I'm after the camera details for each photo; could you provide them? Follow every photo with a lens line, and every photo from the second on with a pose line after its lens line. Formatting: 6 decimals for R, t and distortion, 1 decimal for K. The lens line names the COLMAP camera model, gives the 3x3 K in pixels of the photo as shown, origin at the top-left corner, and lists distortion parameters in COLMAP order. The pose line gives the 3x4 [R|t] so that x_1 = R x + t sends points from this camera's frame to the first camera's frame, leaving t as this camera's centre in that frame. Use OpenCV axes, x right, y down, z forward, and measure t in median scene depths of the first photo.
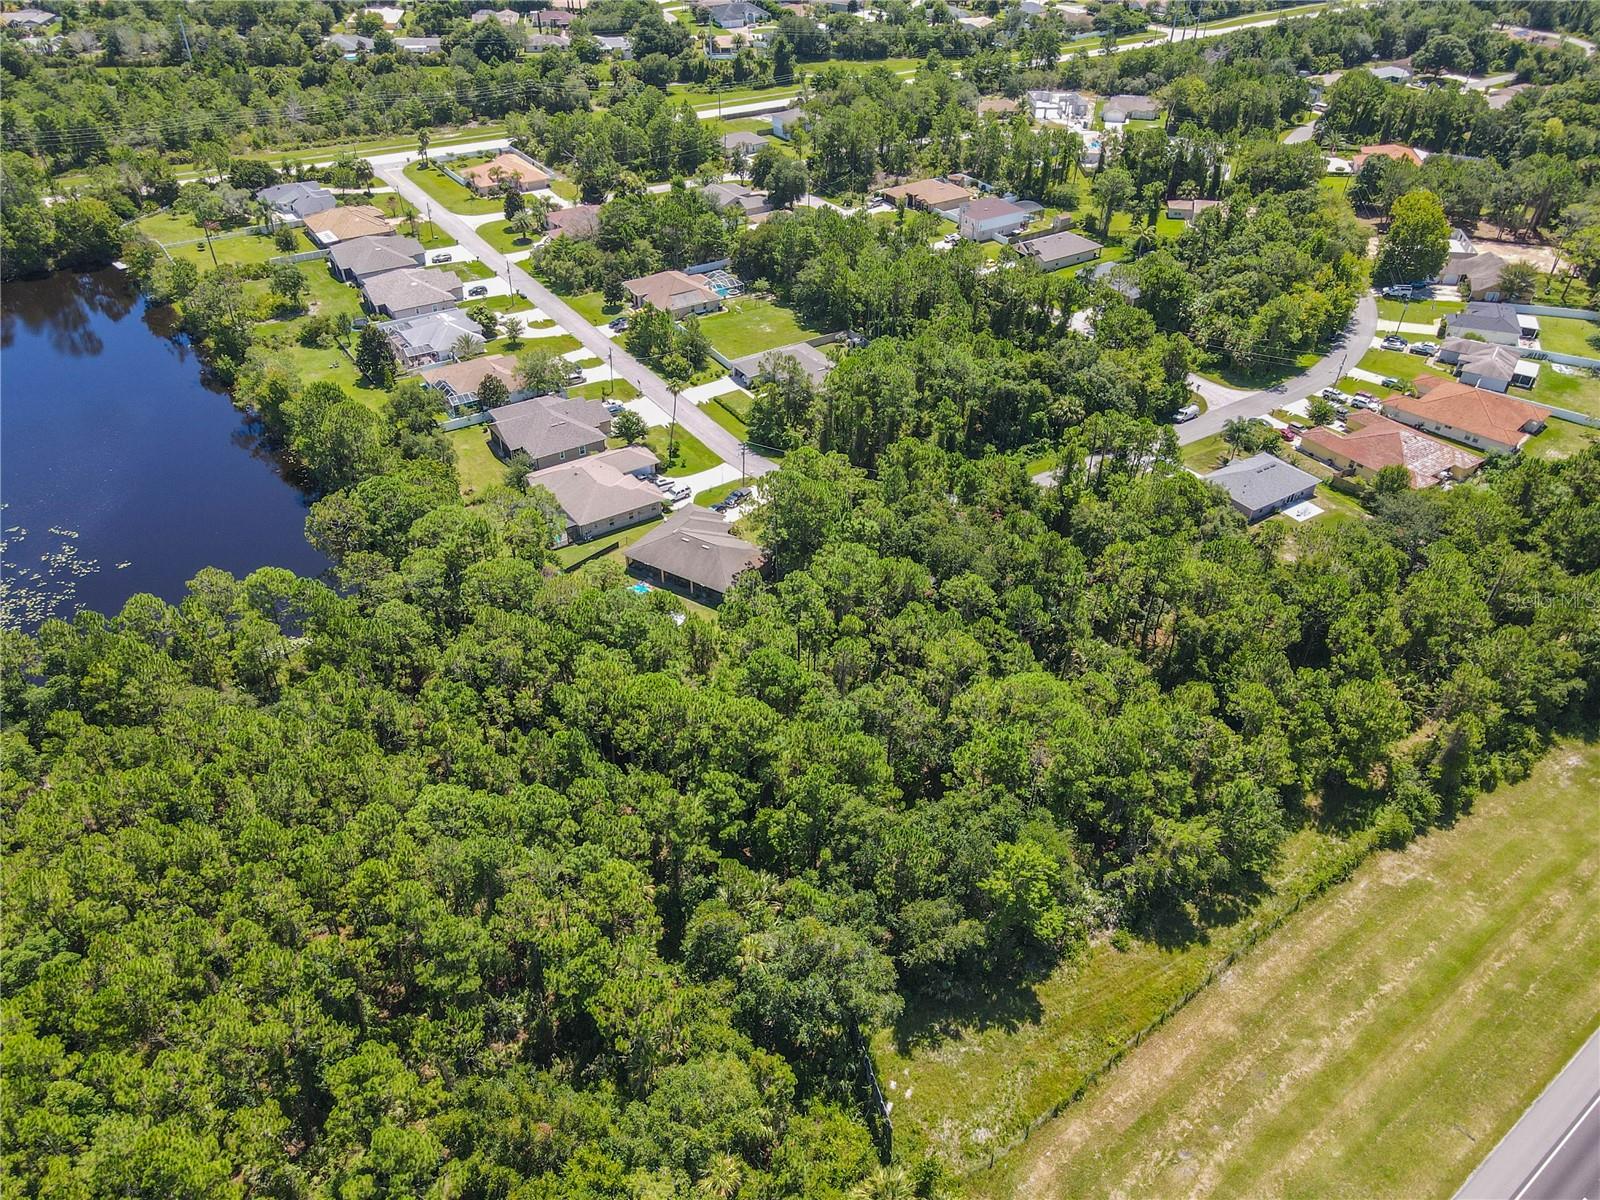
lens RADIAL K [[1155.9, 0, 798.2], [0, 1155.9, 605.1], [0, 0, 1]] dist [0.024745, 0.042779]
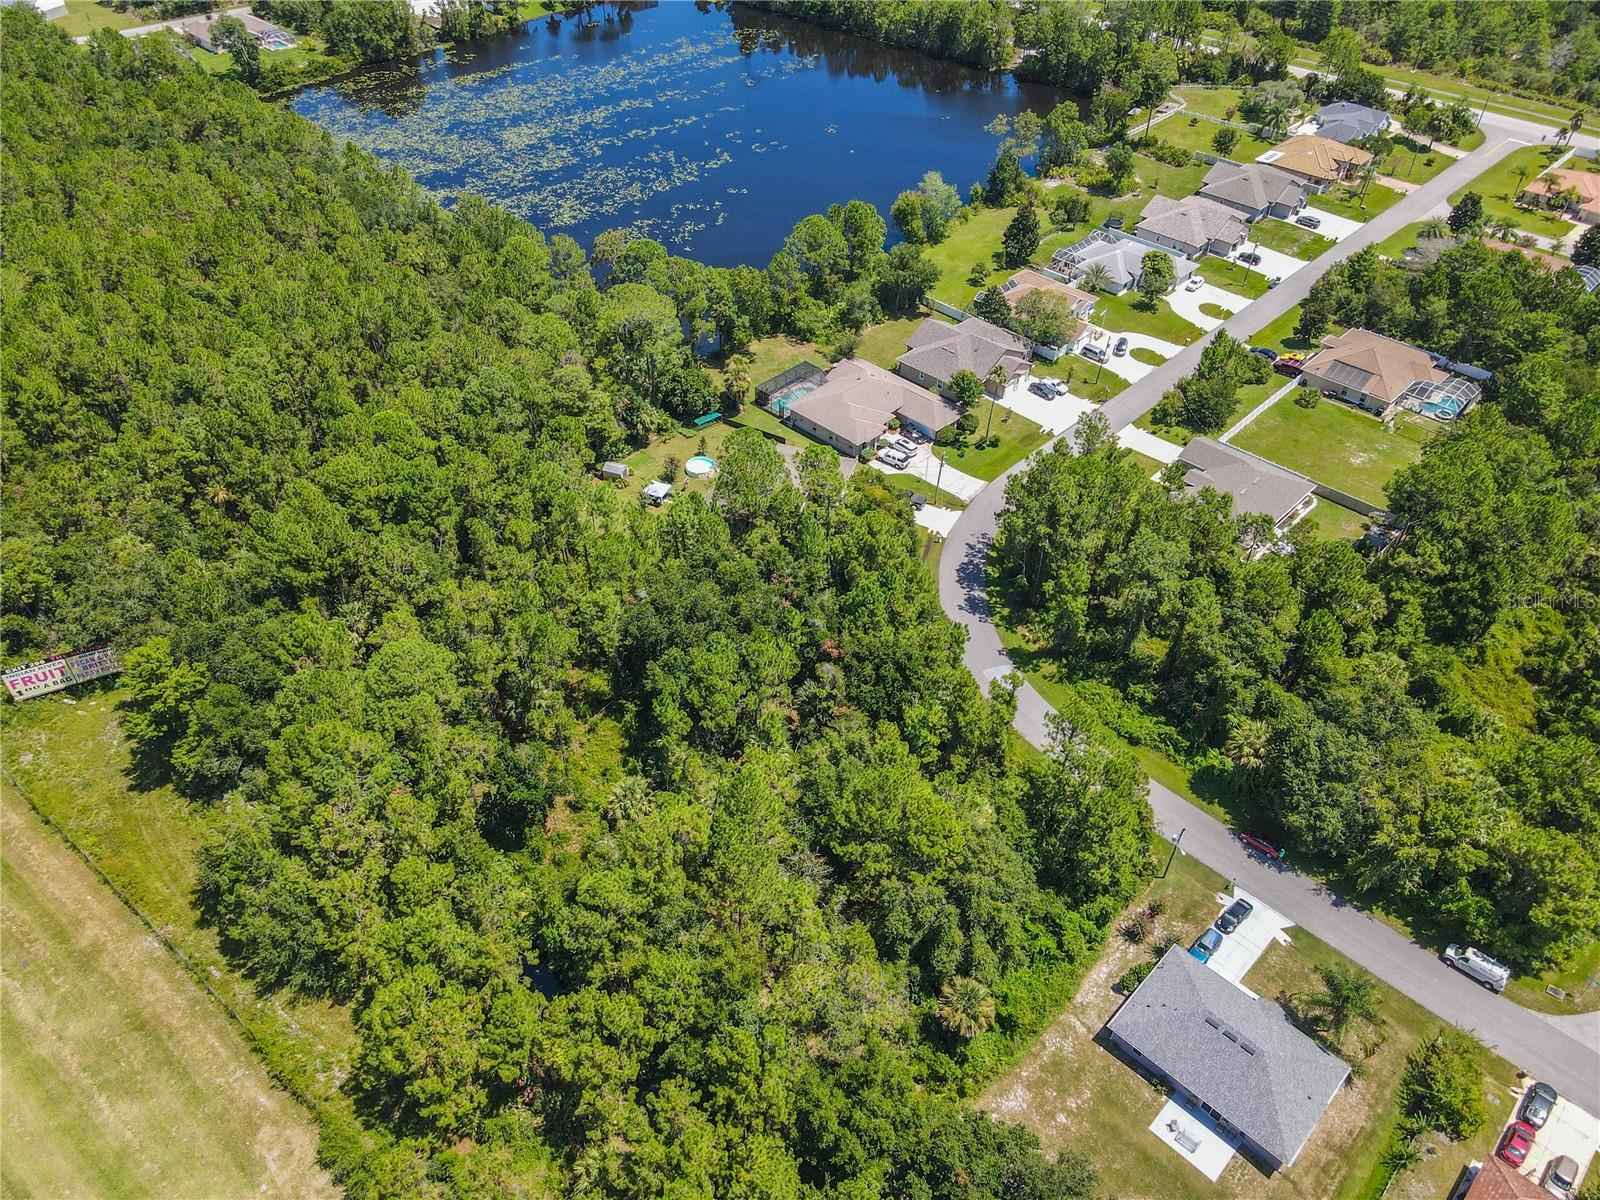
lens RADIAL K [[1166.3, 0, 799.3], [0, 1166.3, 595.1], [0, 0, 1]] dist [0.027564, 0.041420]
pose [[0.218336, 0.636678, -0.739575, 0.587810], [-0.591656, 0.689050, 0.418514, -0.340134], [0.776062, 0.346197, 0.527139, 0.466388]]
